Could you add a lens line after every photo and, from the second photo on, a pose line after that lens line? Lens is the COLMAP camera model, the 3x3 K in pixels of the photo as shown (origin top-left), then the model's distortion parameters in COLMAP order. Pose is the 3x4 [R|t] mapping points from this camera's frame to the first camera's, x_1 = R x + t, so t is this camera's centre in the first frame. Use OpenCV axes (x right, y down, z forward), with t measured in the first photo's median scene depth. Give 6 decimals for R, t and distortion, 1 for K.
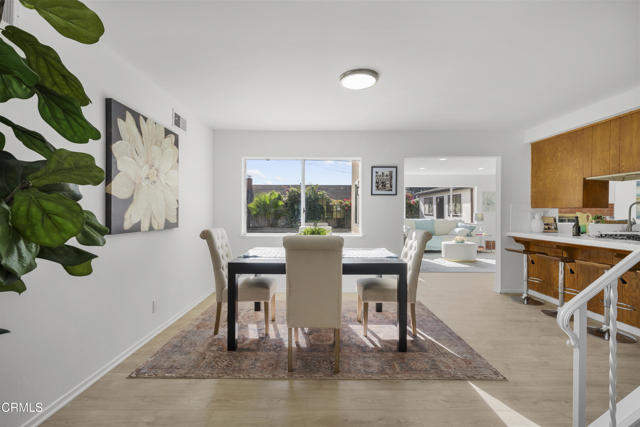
lens RADIAL K [[285.7, 0, 320.0], [0, 285.7, 213.5], [0, 0, 1]] dist [-0.002564, -0.000161]
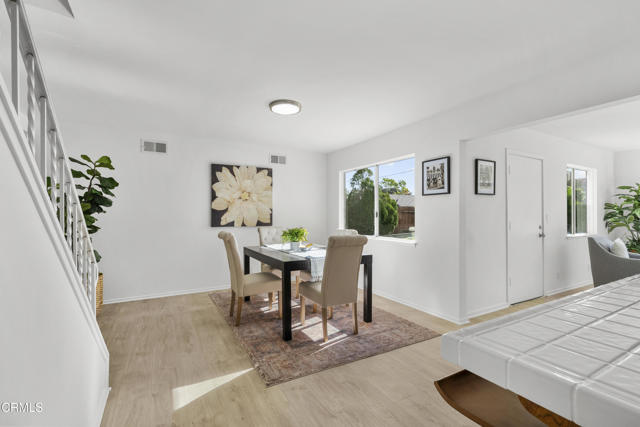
lens RADIAL K [[285.7, 0, 320.0], [0, 285.7, 213.5], [0, 0, 1]] dist [-0.002564, -0.000161]
pose [[0.496094, -0.010360, -0.868207, 0.877161], [-0.000410, 0.999926, -0.012167, -0.000905], [0.868269, 0.006392, 0.496053, 0.364107]]
